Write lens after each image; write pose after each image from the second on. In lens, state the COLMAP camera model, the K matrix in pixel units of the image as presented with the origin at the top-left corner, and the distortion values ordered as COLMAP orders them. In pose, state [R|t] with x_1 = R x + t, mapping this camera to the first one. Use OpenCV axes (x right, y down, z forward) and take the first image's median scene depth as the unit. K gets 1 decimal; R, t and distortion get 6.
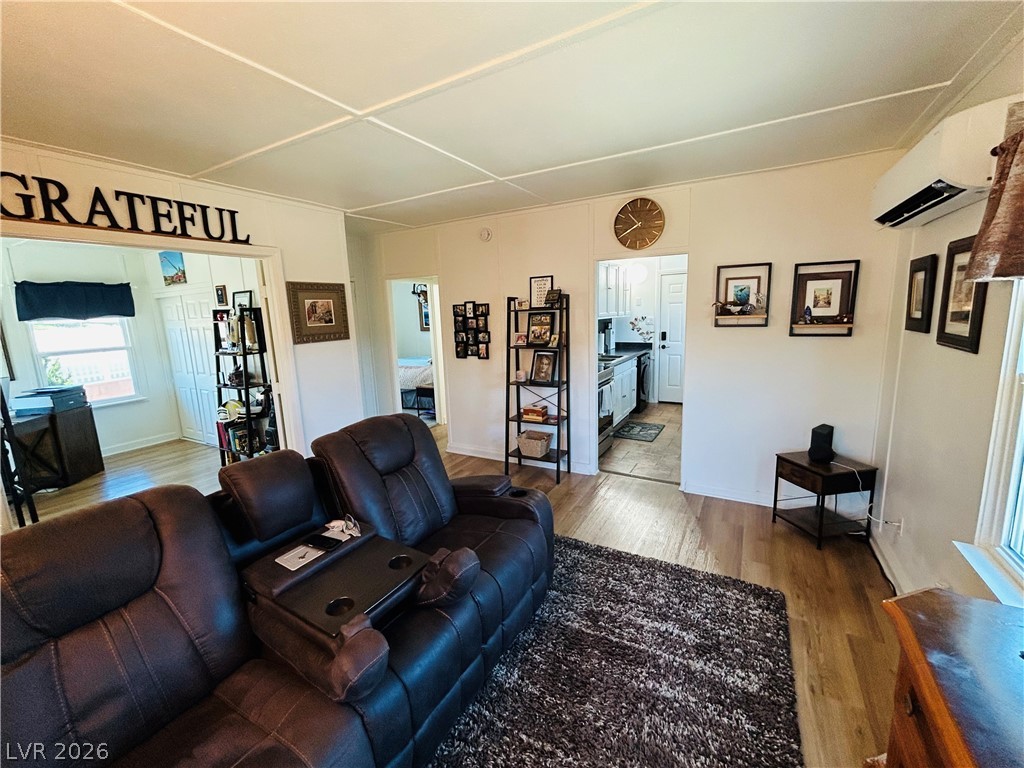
lens RADIAL K [[419.8, 0, 510.6], [0, 419.8, 381.8], [0, 0, 1]] dist [-0.002974, 0.000498]
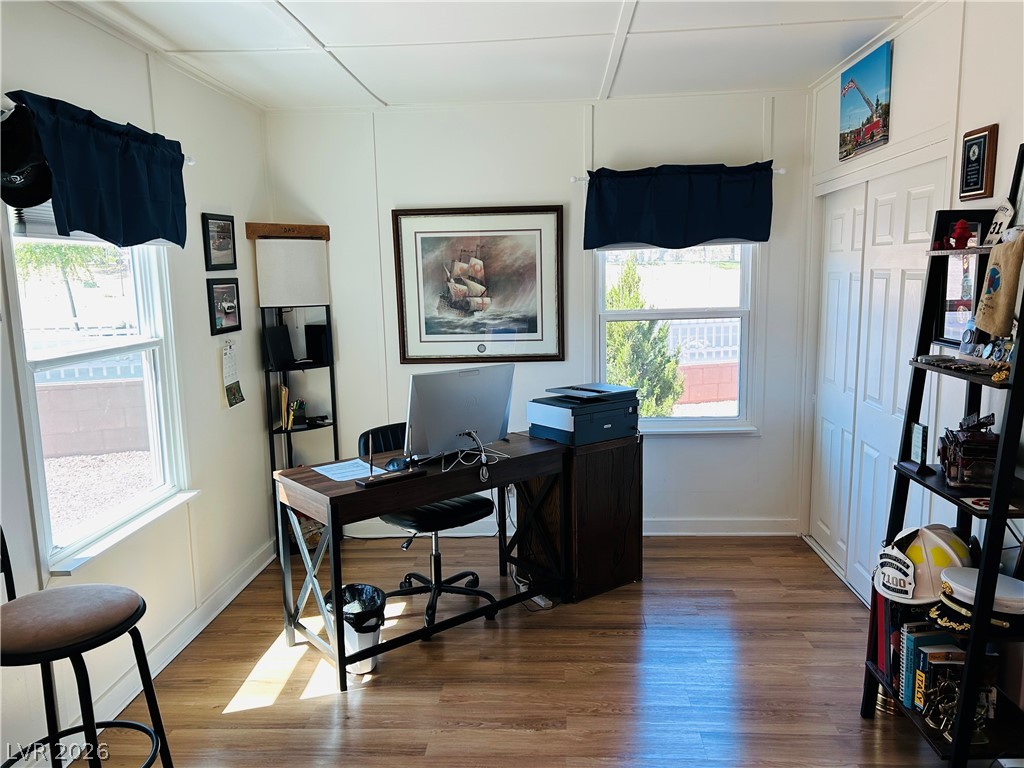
lens RADIAL K [[769.4, 0, 512.4], [0, 769.4, 392.1], [0, 0, 1]] dist [0.098020, -0.114124]
pose [[0.440489, 0.166109, -0.882257, -0.390095], [-0.148410, 0.982686, 0.110919, -0.074308], [0.885406, 0.082077, 0.457514, 0.573835]]
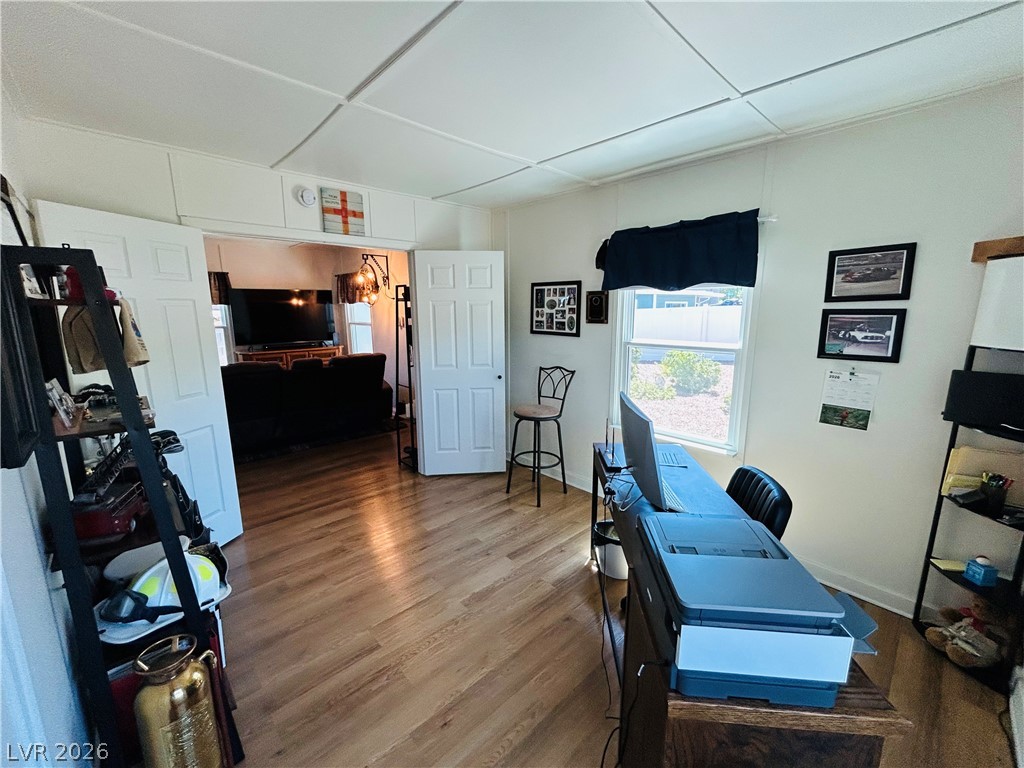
lens RADIAL K [[413.6, 0, 512.0], [0, 413.6, 384.0], [0, 0, 1]] dist [-0.000887, 0.000144]
pose [[-0.954016, -0.012824, 0.299480, -1.159738], [0.090562, 0.940066, 0.328748, -0.179952], [-0.285747, 0.340752, -0.895677, 1.341192]]
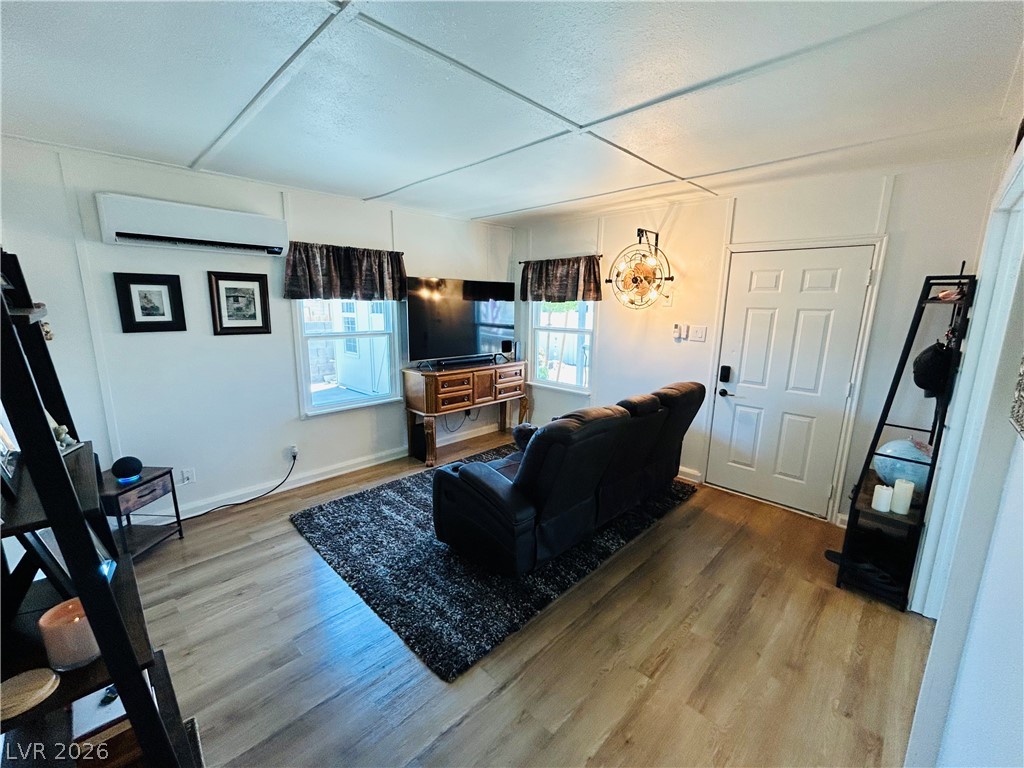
lens RADIAL K [[422.6, 0, 510.9], [0, 422.6, 380.9], [0, 0, 1]] dist [-0.007805, 0.000303]
pose [[-0.965585, -0.020729, 0.259261, -0.238288], [0.068733, 0.941043, 0.331230, -0.190362], [-0.250842, 0.337651, -0.907232, 1.124375]]
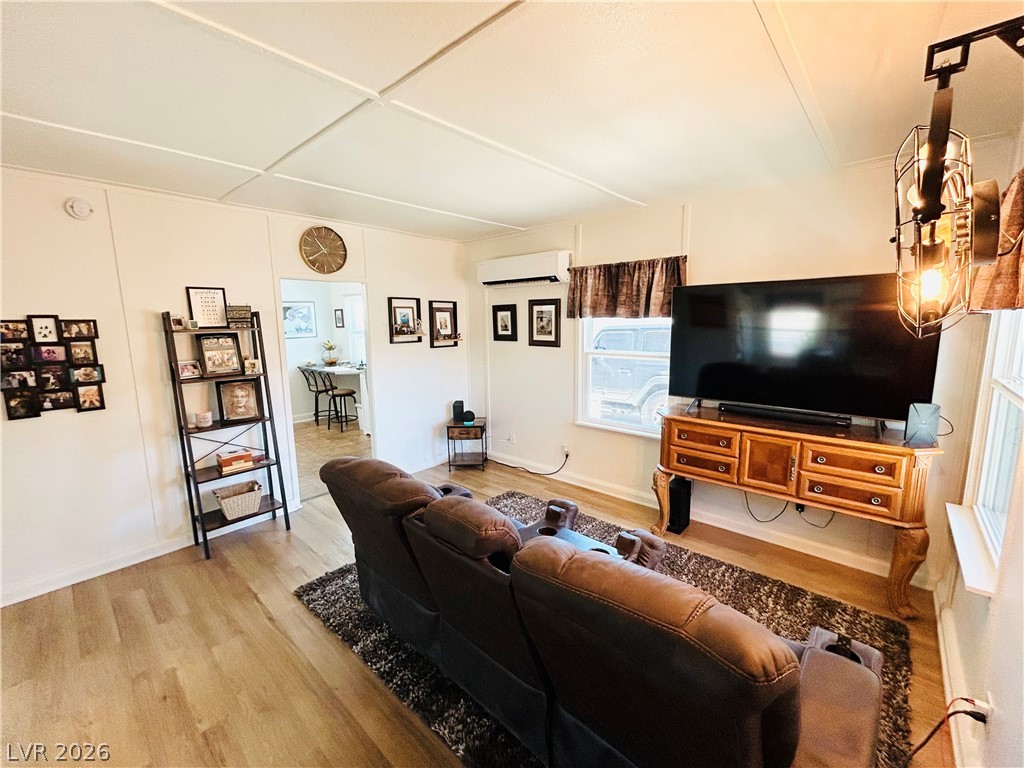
lens RADIAL K [[419.8, 0, 510.6], [0, 419.8, 381.8], [0, 0, 1]] dist [-0.002974, 0.000498]
pose [[0.214392, -0.110365, 0.970493, -0.583386], [0.171381, 0.982432, 0.073863, -0.040996], [-0.961595, 0.150488, 0.229540, 0.312392]]
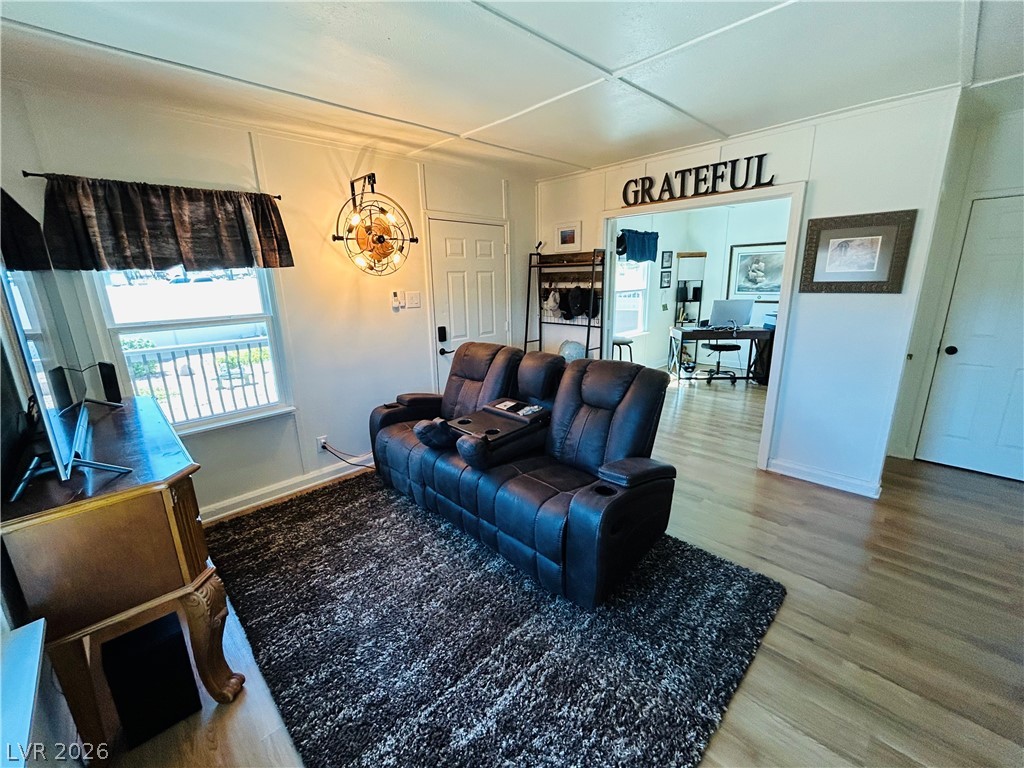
lens RADIAL K [[422.6, 0, 510.9], [0, 422.6, 380.9], [0, 0, 1]] dist [-0.007805, 0.000303]
pose [[-0.279743, 0.277556, -0.919079, 0.455738], [-0.127542, 0.938071, 0.322112, -0.105299], [0.951565, 0.207329, -0.227019, 0.567936]]
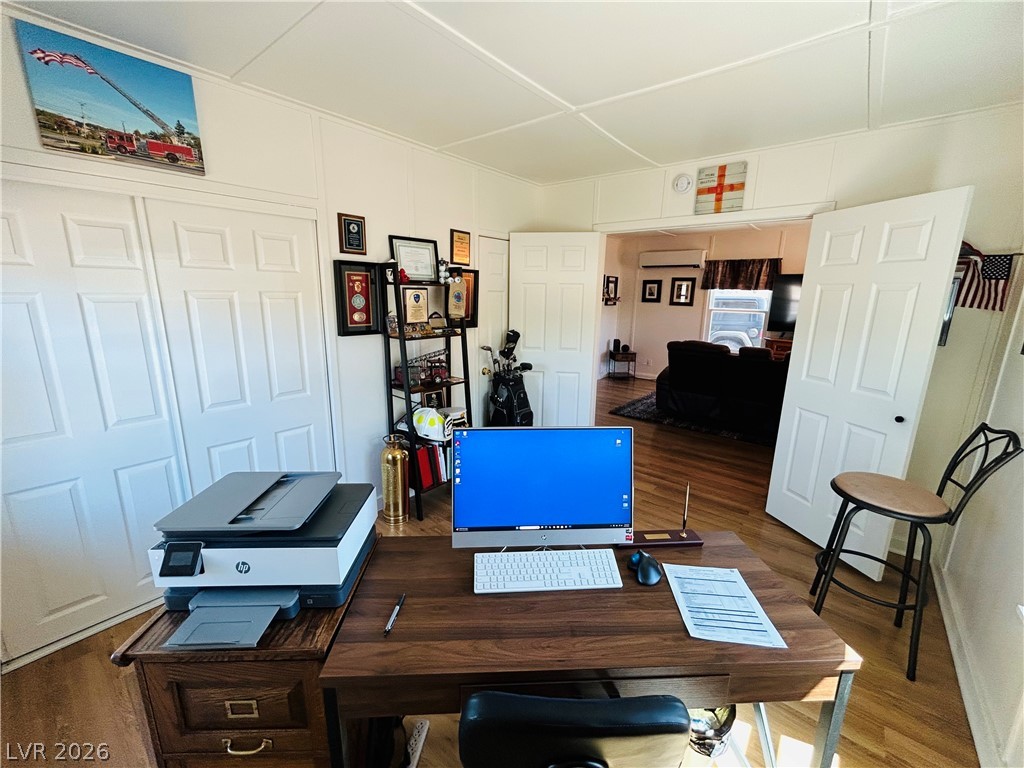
lens RADIAL K [[413.6, 0, 512.0], [0, 413.6, 384.0], [0, 0, 1]] dist [-0.000887, 0.000144]
pose [[0.177090, -0.176729, 0.968197, -1.452991], [0.143306, 0.977892, 0.152287, -0.082515], [-0.973706, 0.111780, 0.198501, 0.863658]]
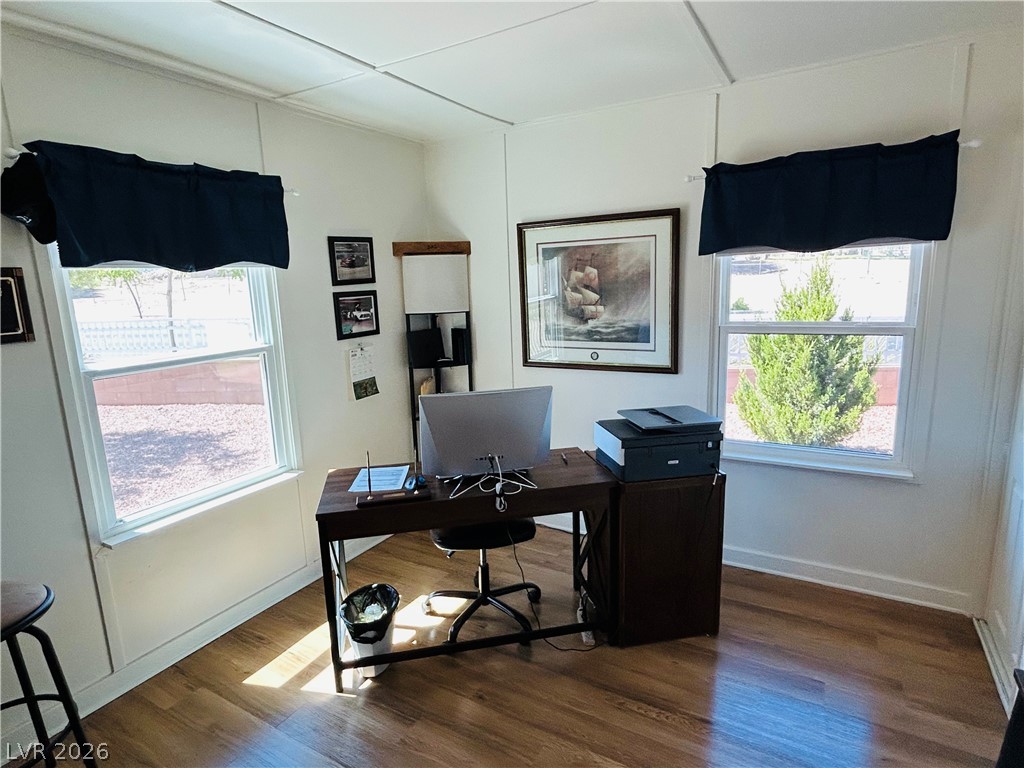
lens RADIAL K [[561.6, 0, 507.0], [0, 561.6, 383.6], [0, 0, 1]] dist [0.003197, 0.001610]
pose [[-0.021660, 0.223375, -0.974492, -0.597511], [-0.133573, 0.965335, 0.224245, -0.136703], [0.990802, 0.135023, 0.008928, 0.921075]]
